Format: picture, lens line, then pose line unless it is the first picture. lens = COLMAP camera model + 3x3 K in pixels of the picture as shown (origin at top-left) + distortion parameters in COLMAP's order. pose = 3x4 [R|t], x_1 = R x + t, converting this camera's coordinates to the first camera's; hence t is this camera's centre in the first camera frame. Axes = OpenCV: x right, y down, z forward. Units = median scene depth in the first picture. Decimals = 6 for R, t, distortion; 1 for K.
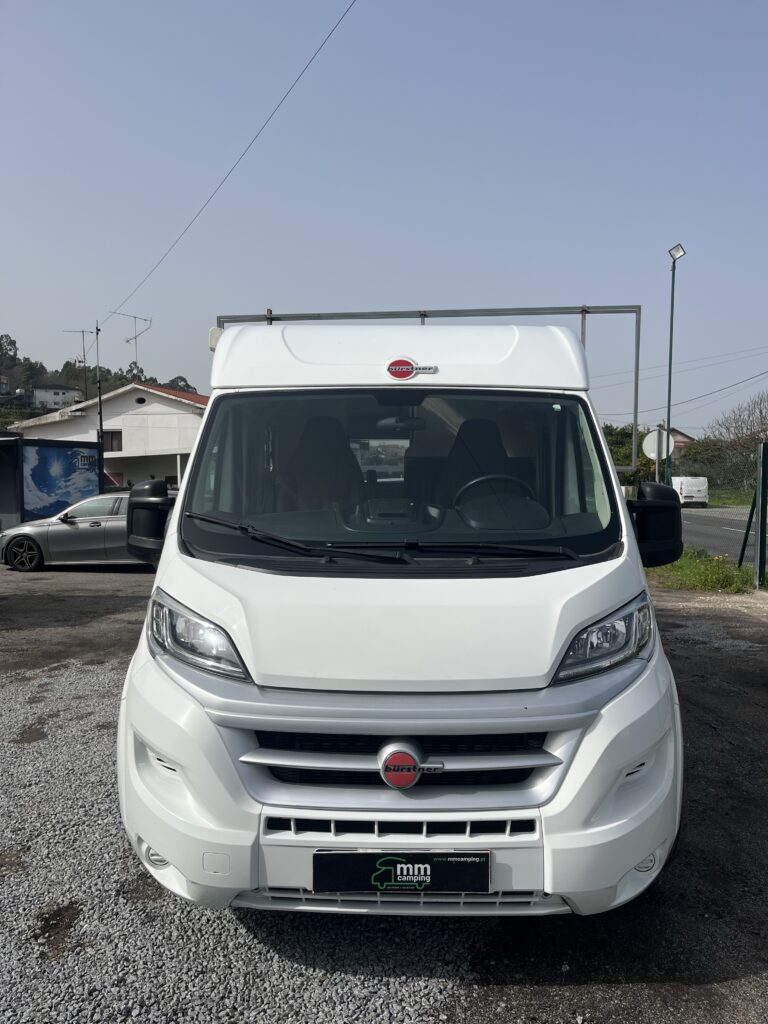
lens RADIAL K [[769.7, 0, 382.6], [0, 769.7, 504.2], [0, 0, 1]] dist [0.090013, -0.111552]
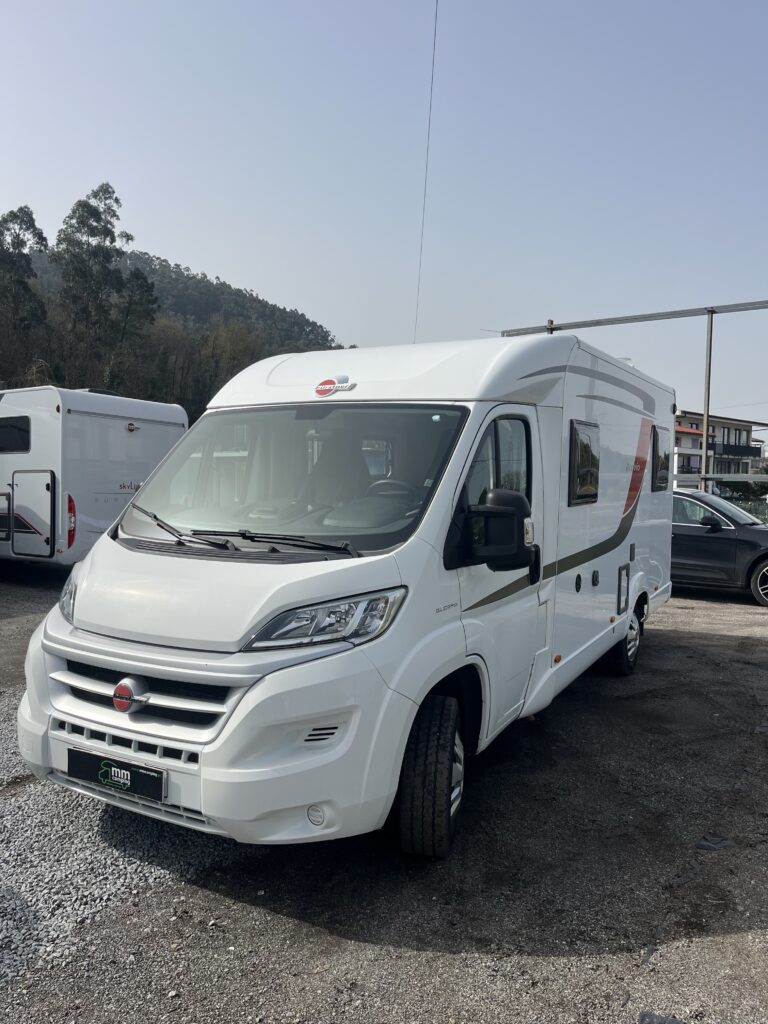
lens RADIAL K [[774.0, 0, 382.6], [0, 774.0, 501.5], [0, 0, 1]] dist [0.052763, -0.071762]
pose [[0.890351, 0.038624, -0.453632, 0.993258], [-0.045412, 0.998960, -0.004075, -0.005689], [0.453003, 0.024229, 0.891180, 0.013823]]
